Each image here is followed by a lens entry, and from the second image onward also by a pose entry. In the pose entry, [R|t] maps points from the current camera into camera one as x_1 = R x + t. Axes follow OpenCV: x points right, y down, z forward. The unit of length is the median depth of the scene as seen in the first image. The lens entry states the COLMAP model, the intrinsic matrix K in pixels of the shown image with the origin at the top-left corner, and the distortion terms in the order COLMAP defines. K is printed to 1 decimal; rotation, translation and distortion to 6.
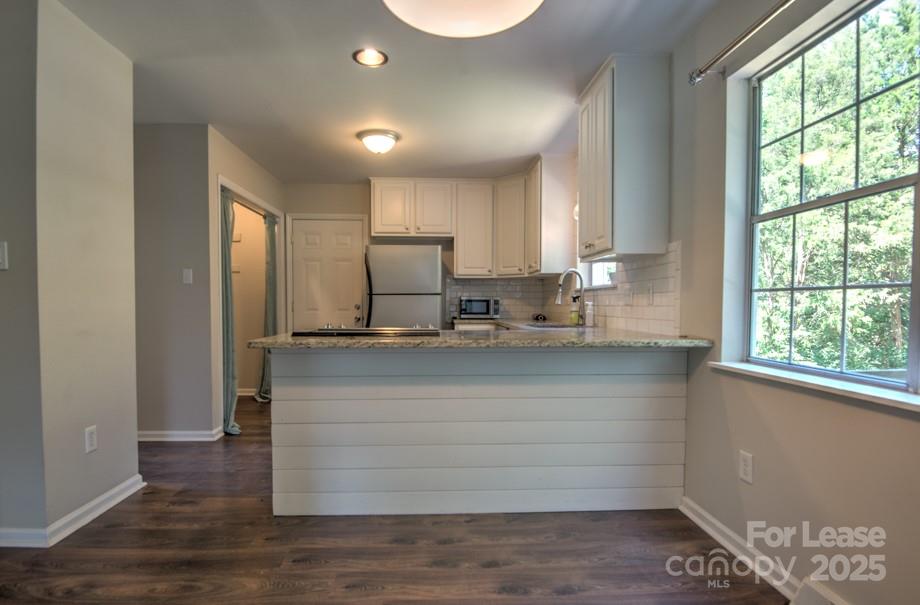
lens RADIAL K [[472.0, 0, 439.7], [0, 472.0, 320.7], [0, 0, 1]] dist [-0.033605, -0.000172]
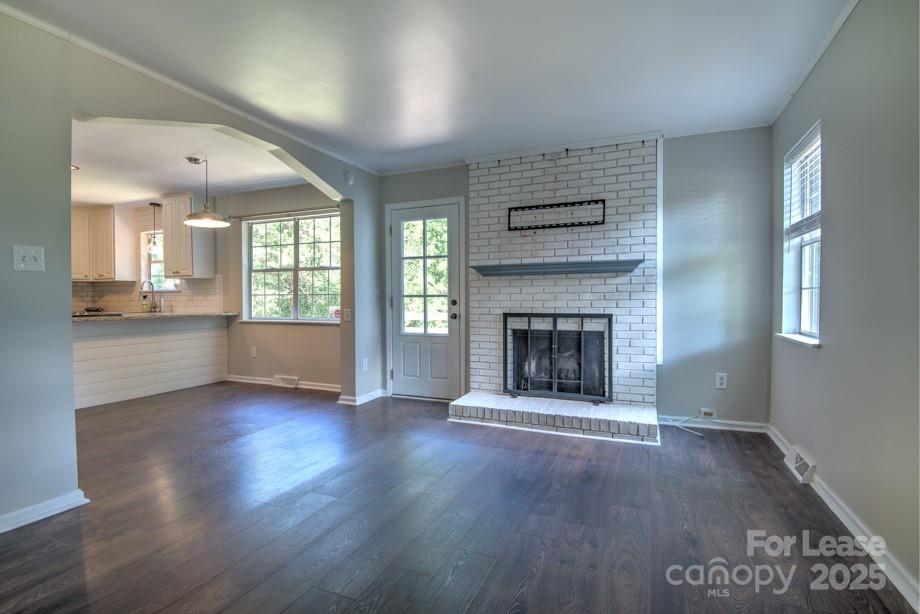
lens RADIAL K [[451.2, 0, 460.0], [0, 451.2, 307.0], [0, 0, 1]] dist [-0.019879, -0.000404]
pose [[0.417361, -0.018957, 0.908543, -1.220981], [0.036574, 0.999323, 0.004050, 0.044385], [-0.908004, 0.031538, 0.417772, -1.242830]]
